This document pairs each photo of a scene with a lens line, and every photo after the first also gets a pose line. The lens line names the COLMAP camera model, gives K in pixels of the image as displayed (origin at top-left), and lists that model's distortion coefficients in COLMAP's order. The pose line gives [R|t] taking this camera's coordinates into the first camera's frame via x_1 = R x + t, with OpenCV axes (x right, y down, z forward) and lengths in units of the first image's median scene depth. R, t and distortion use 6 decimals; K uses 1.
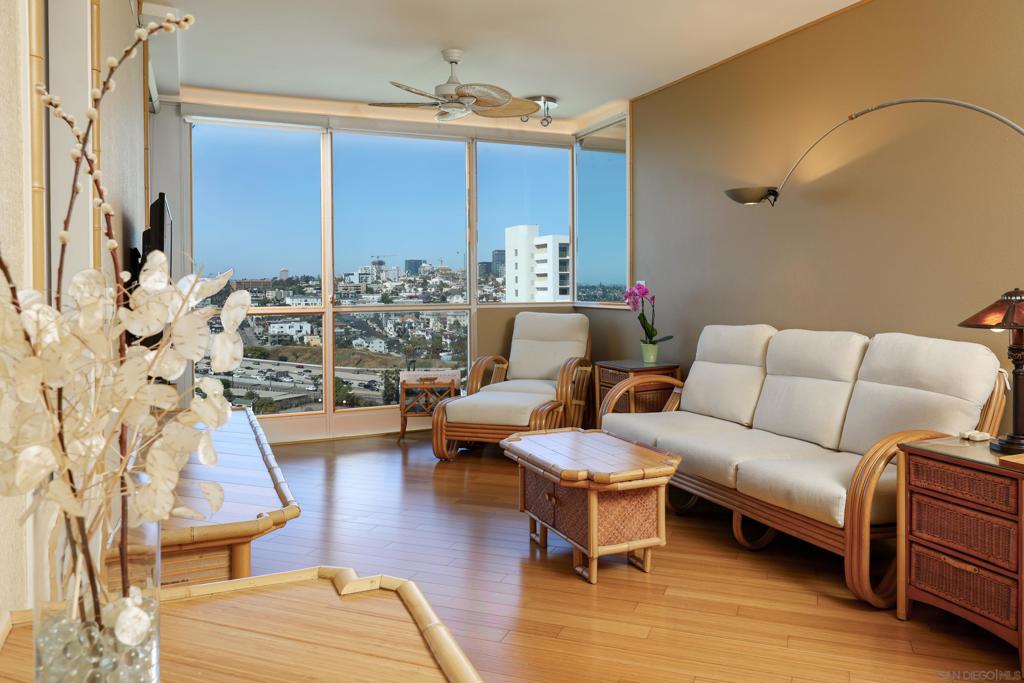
lens RADIAL K [[750.0, 0, 516.1], [0, 750.0, 307.1], [0, 0, 1]] dist [0.001753, -0.003050]
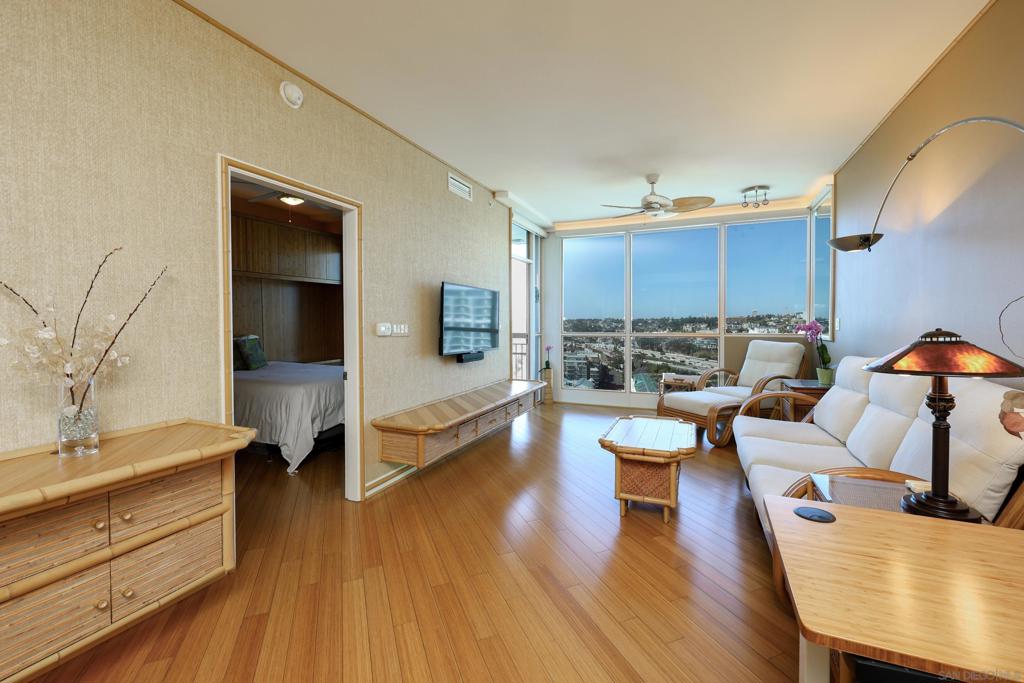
lens RADIAL K [[421.7, 0, 532.8], [0, 421.7, 333.7], [0, 0, 1]] dist [-0.001645, -0.000165]
pose [[0.698542, 0.021816, -0.715236, 0.287221], [-0.019823, 0.999742, 0.011133, -0.006284], [0.715294, 0.006401, 0.698794, 0.135570]]
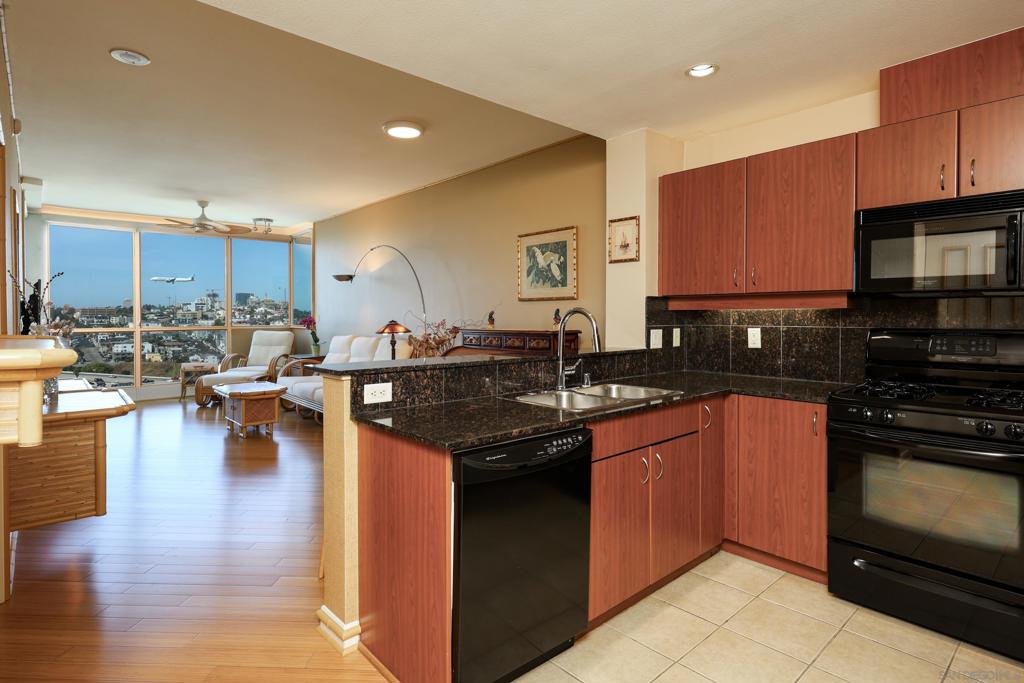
lens RADIAL K [[549.5, 0, 489.2], [0, 549.5, 323.7], [0, 0, 1]] dist [0.005165, -0.000101]
pose [[0.961102, -0.000178, 0.276194, 0.184225], [0.003160, 0.999941, -0.010354, 0.005555], [-0.276176, 0.010824, 0.961046, -0.474480]]
